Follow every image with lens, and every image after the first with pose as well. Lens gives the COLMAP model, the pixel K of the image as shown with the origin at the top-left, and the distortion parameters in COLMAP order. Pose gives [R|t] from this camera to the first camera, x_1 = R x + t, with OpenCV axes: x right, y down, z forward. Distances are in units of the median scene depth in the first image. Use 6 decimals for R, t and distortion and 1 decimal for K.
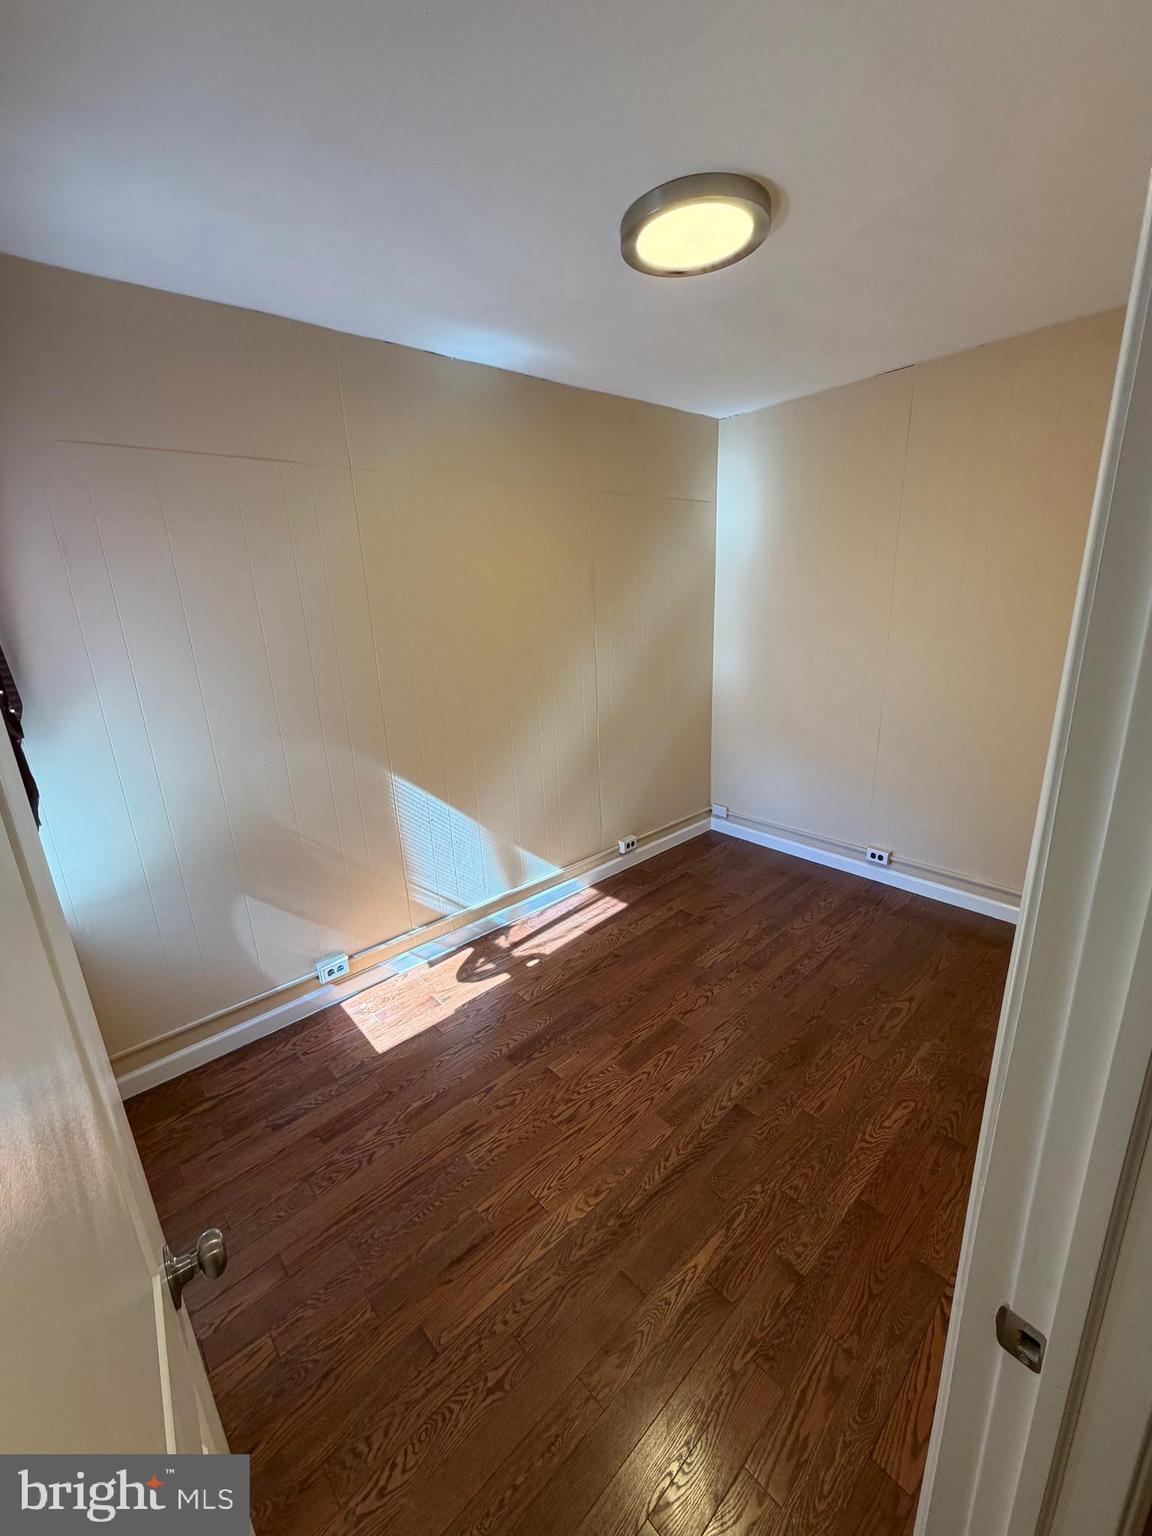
lens RADIAL K [[616.6, 0, 579.1], [0, 616.6, 765.5], [0, 0, 1]] dist [-0.003997, -0.000113]
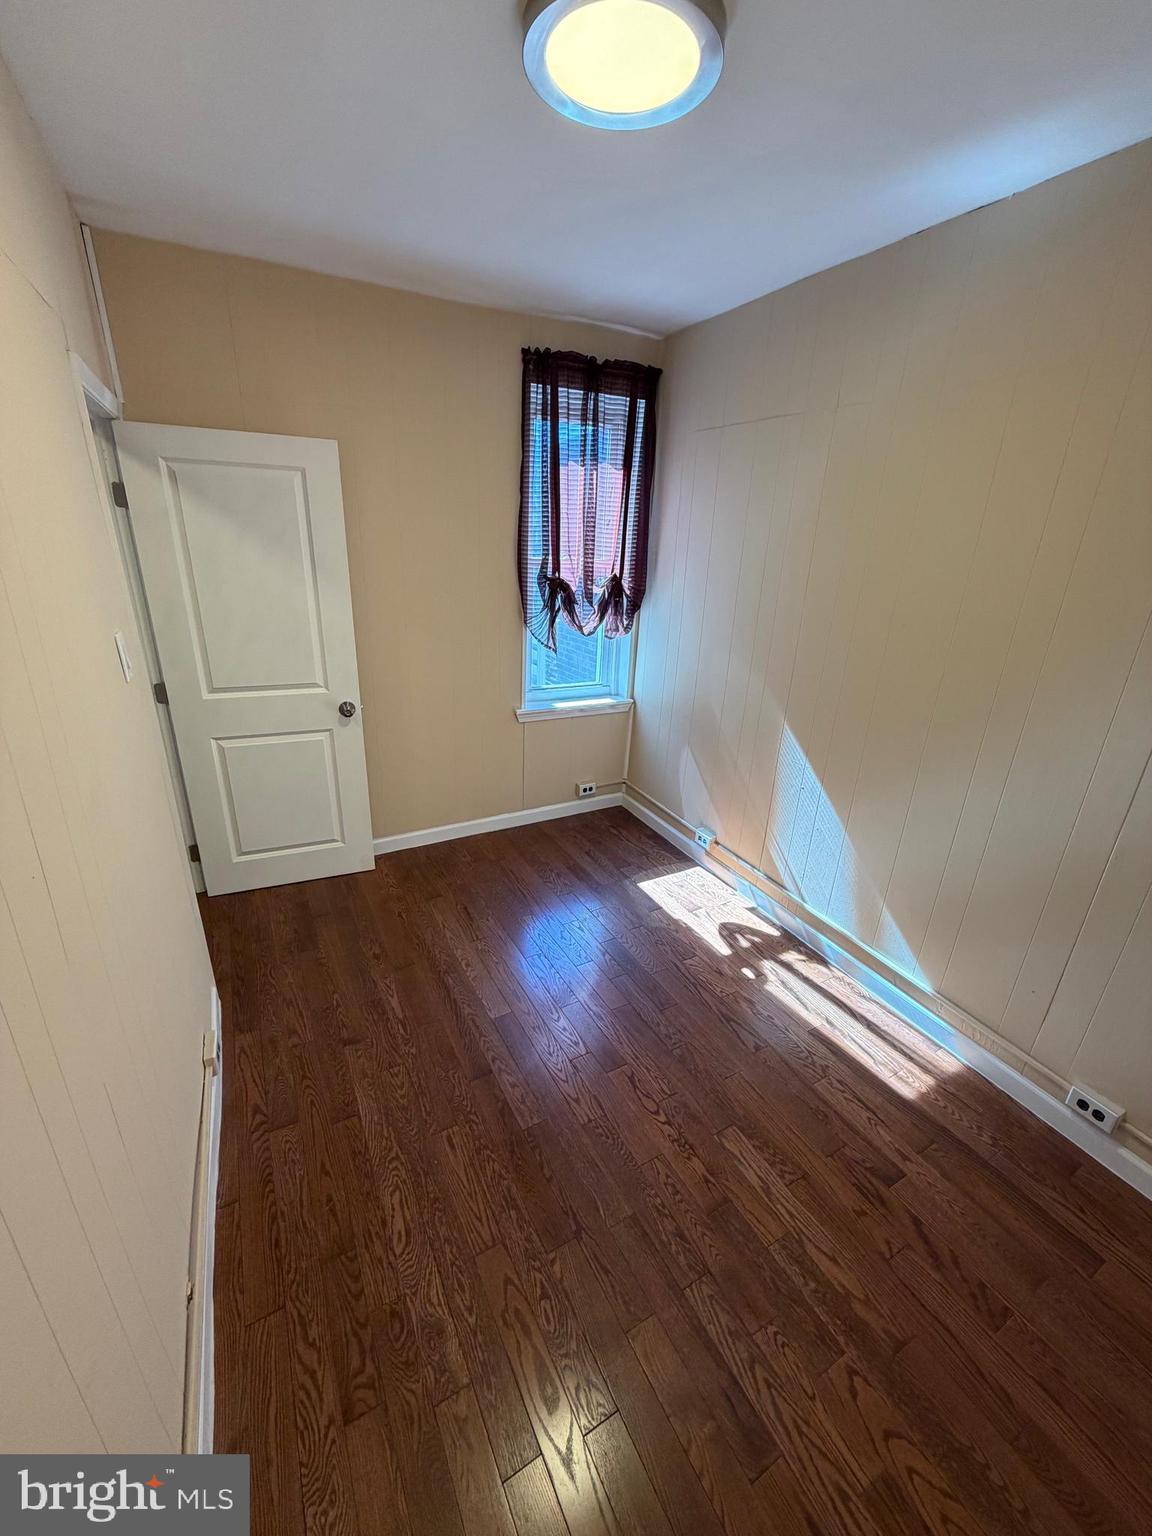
lens RADIAL K [[616.6, 0, 579.3], [0, 616.6, 768.1], [0, 0, 1]] dist [-0.003997, -0.000113]
pose [[-0.250360, 0.386416, -0.887695, 0.692626], [-0.287922, 0.845693, 0.449337, -0.272532], [0.924349, 0.368083, -0.100470, 0.789608]]
